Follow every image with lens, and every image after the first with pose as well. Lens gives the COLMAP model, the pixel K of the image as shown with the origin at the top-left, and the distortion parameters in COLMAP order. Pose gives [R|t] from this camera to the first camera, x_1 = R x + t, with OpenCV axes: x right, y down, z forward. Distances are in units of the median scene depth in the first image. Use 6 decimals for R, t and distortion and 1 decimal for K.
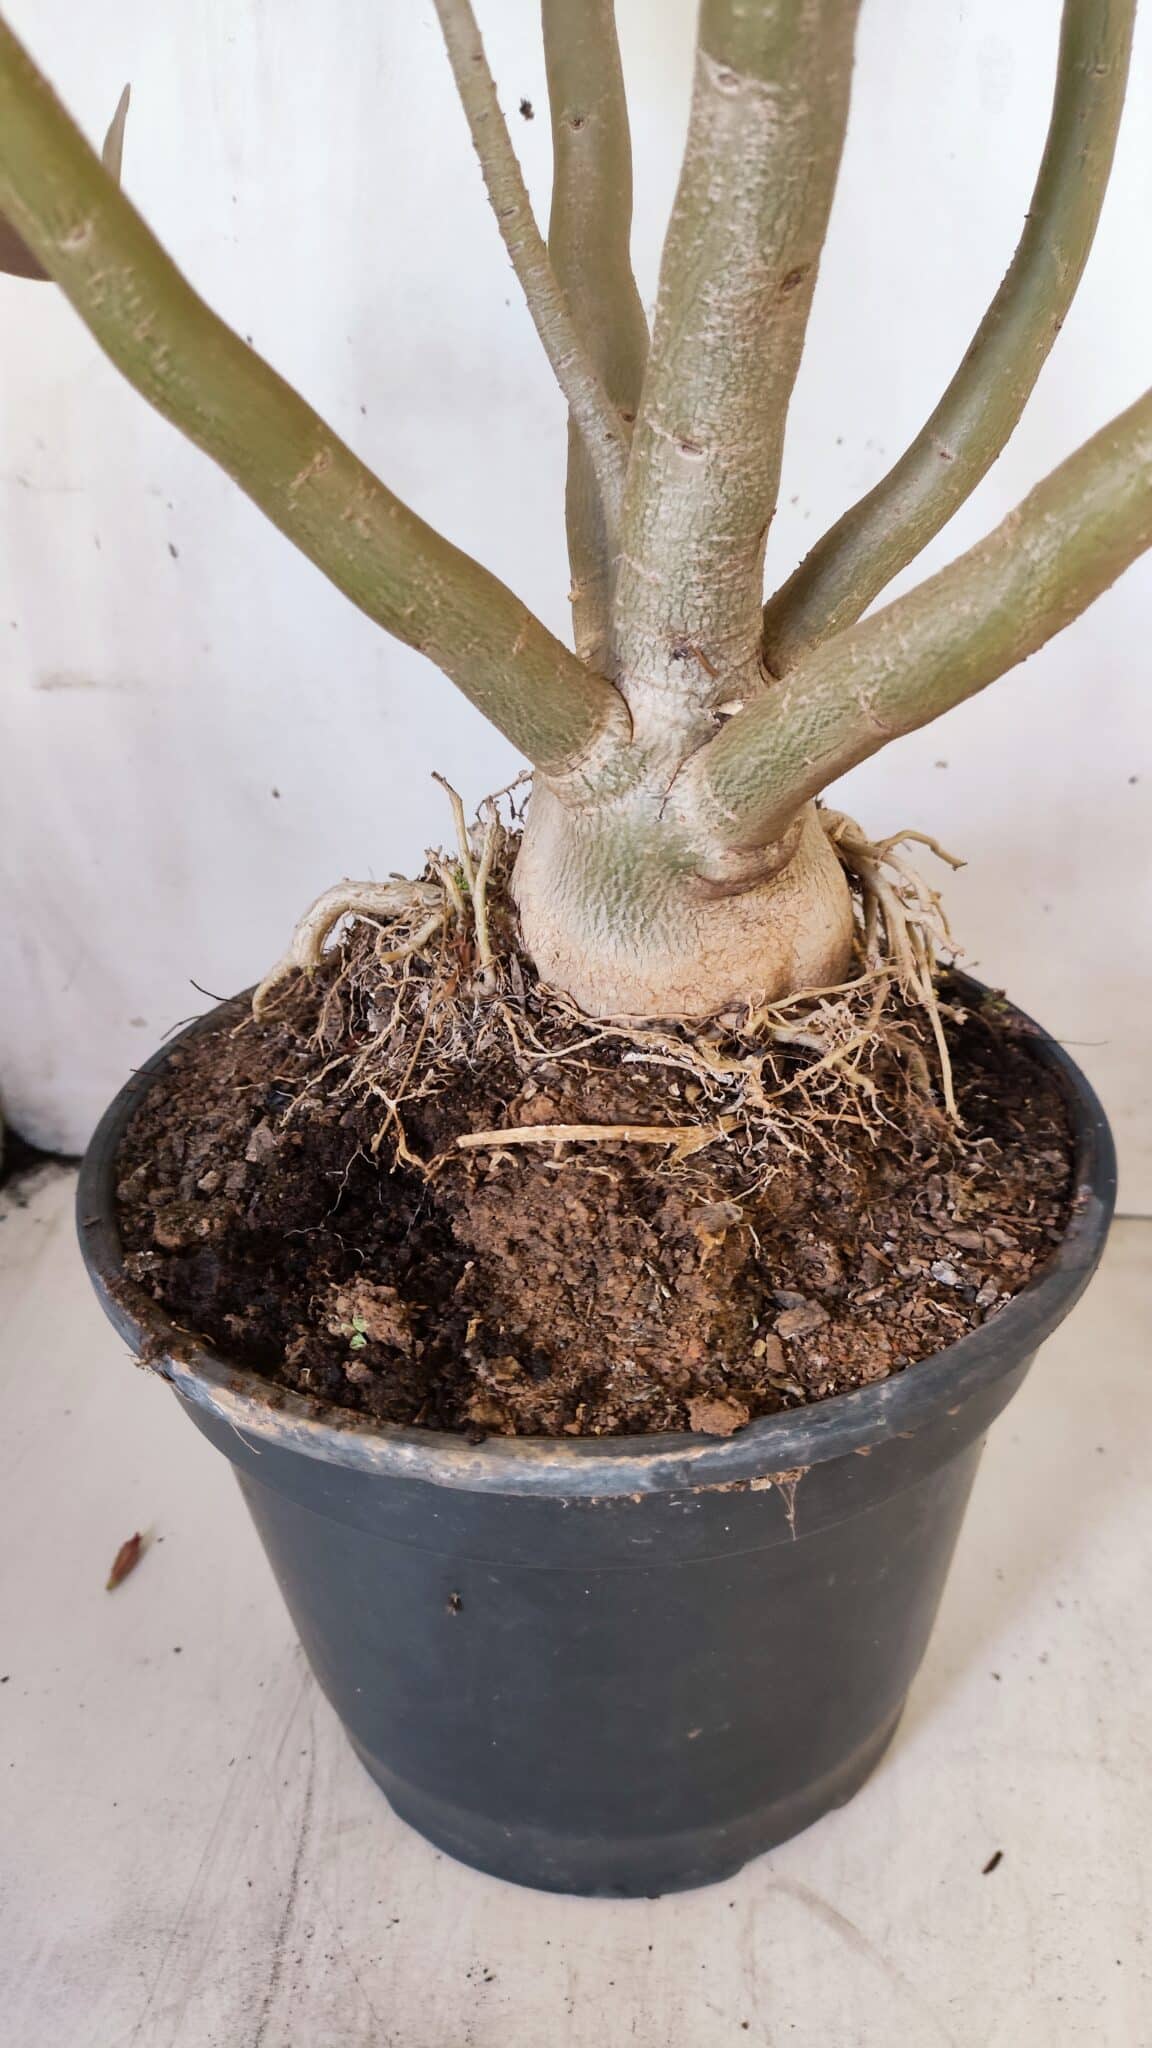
lens RADIAL K [[1551.7, 0, 597.6], [0, 1551.7, 994.0], [0, 0, 1]] dist [0.052997, -0.087935]
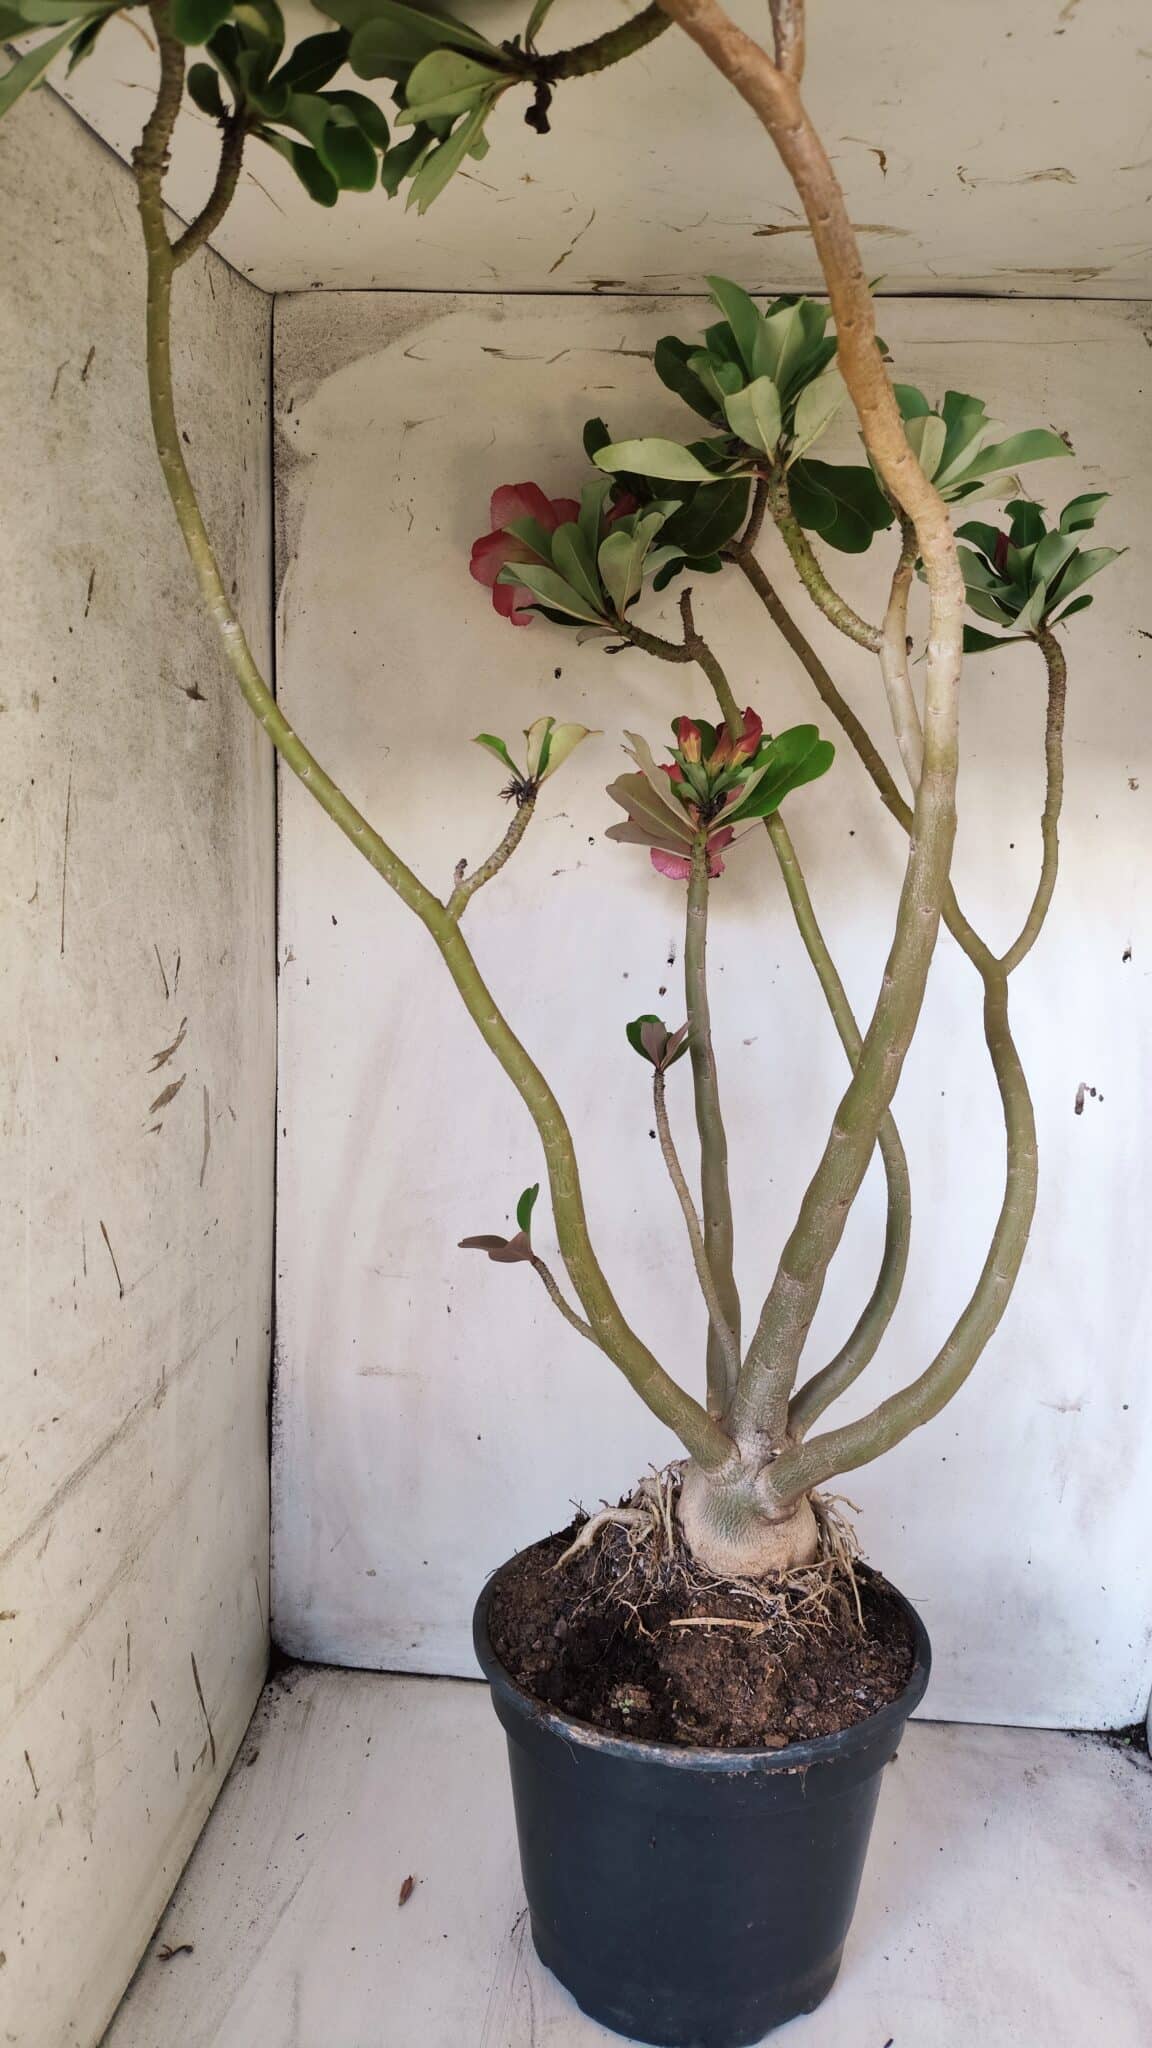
lens RADIAL K [[1551.7, 0, 570.9], [0, 1551.7, 999.2], [0, 0, 1]] dist [0.052997, -0.087935]
pose [[0.996711, 0.062722, 0.051310, -0.343676], [-0.040906, 0.936013, -0.349581, 0.030445], [-0.069953, 0.346332, 0.935500, -1.328090]]
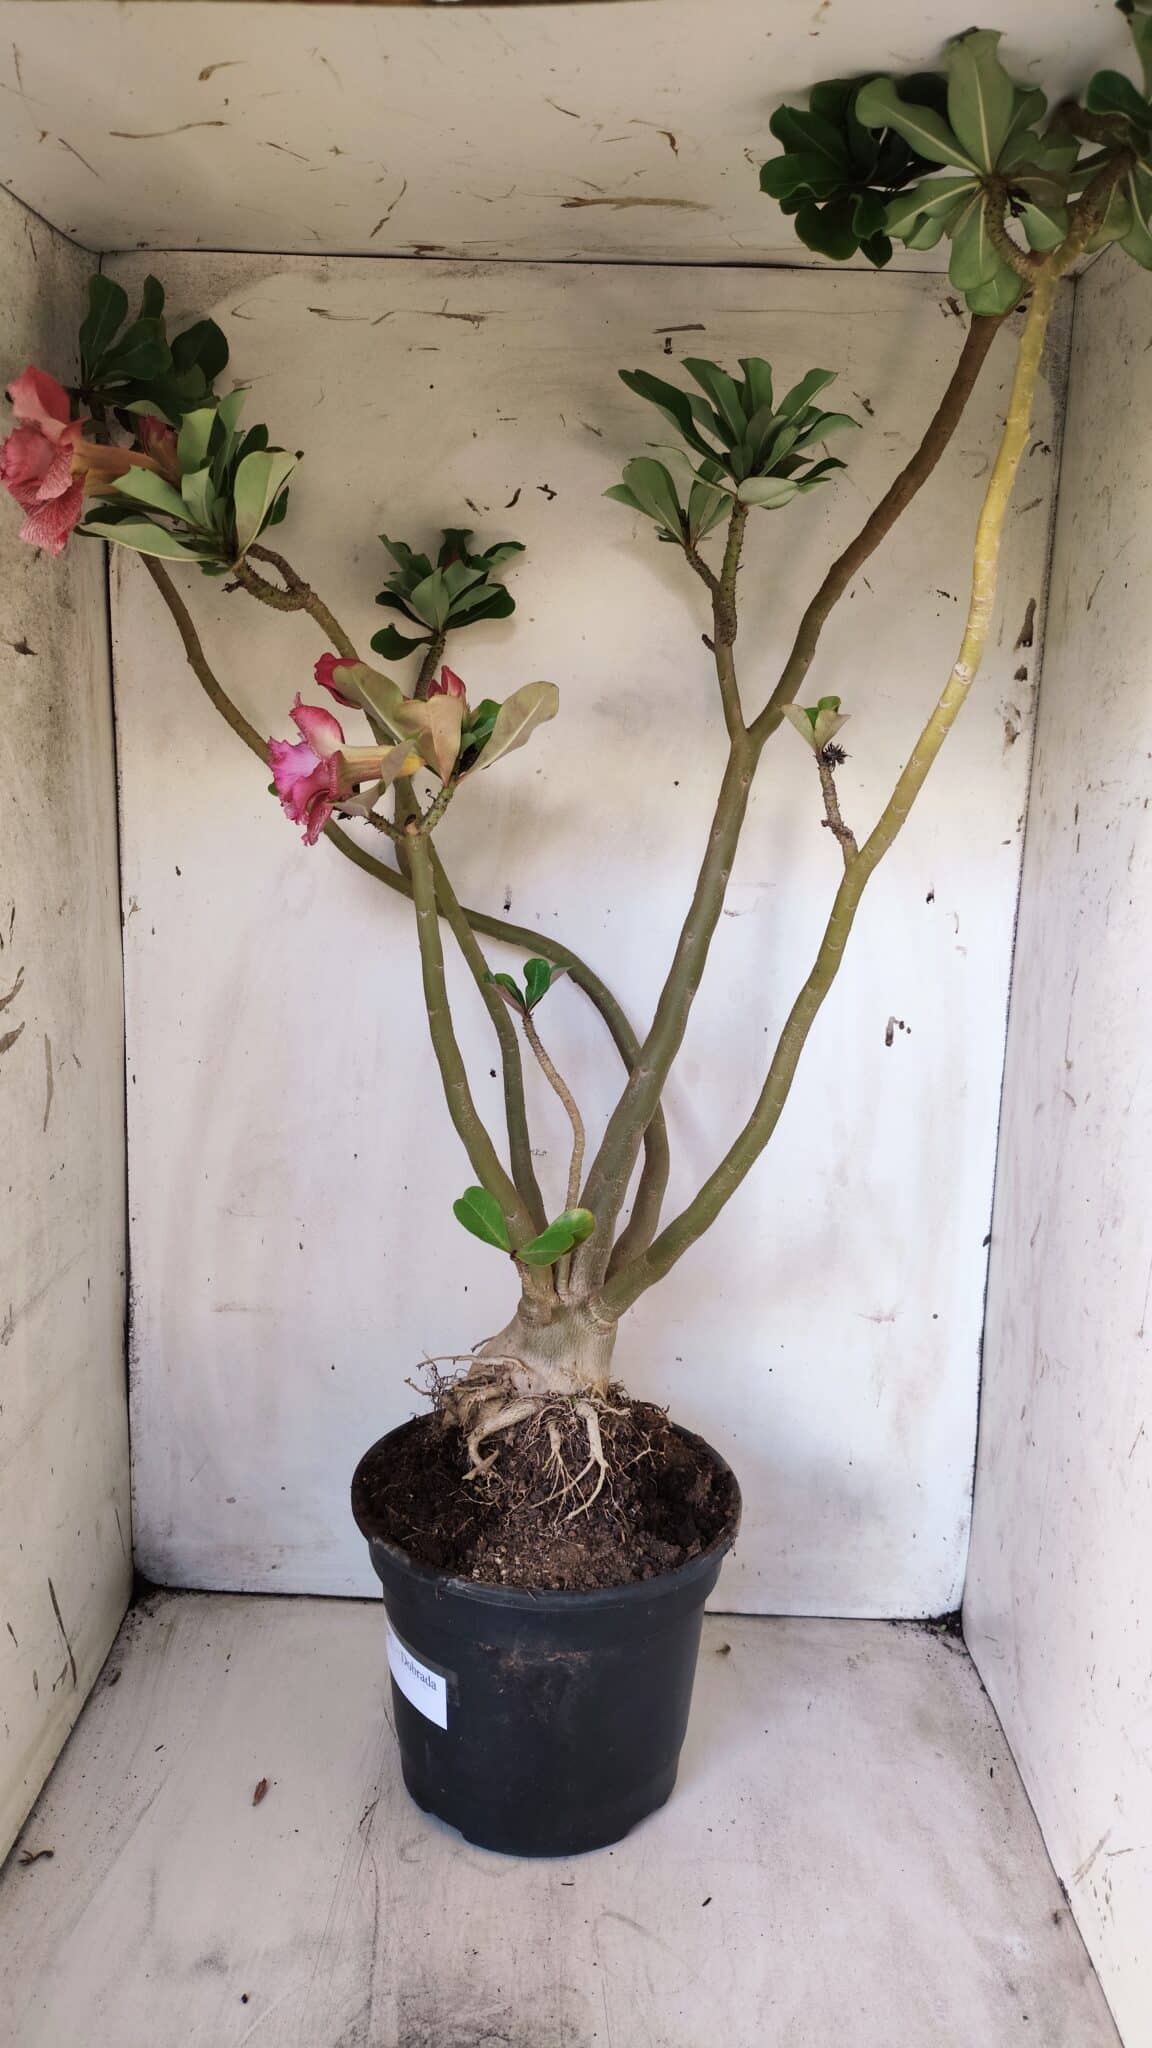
lens RADIAL K [[1551.7, 0, 574.6], [0, 1551.7, 997.5], [0, 0, 1]] dist [0.052997, -0.087935]
pose [[0.991543, 0.044449, 0.121933, -0.252644], [-0.002761, 0.946532, -0.322598, 0.079256], [-0.129752, 0.319533, 0.938649, -1.440714]]
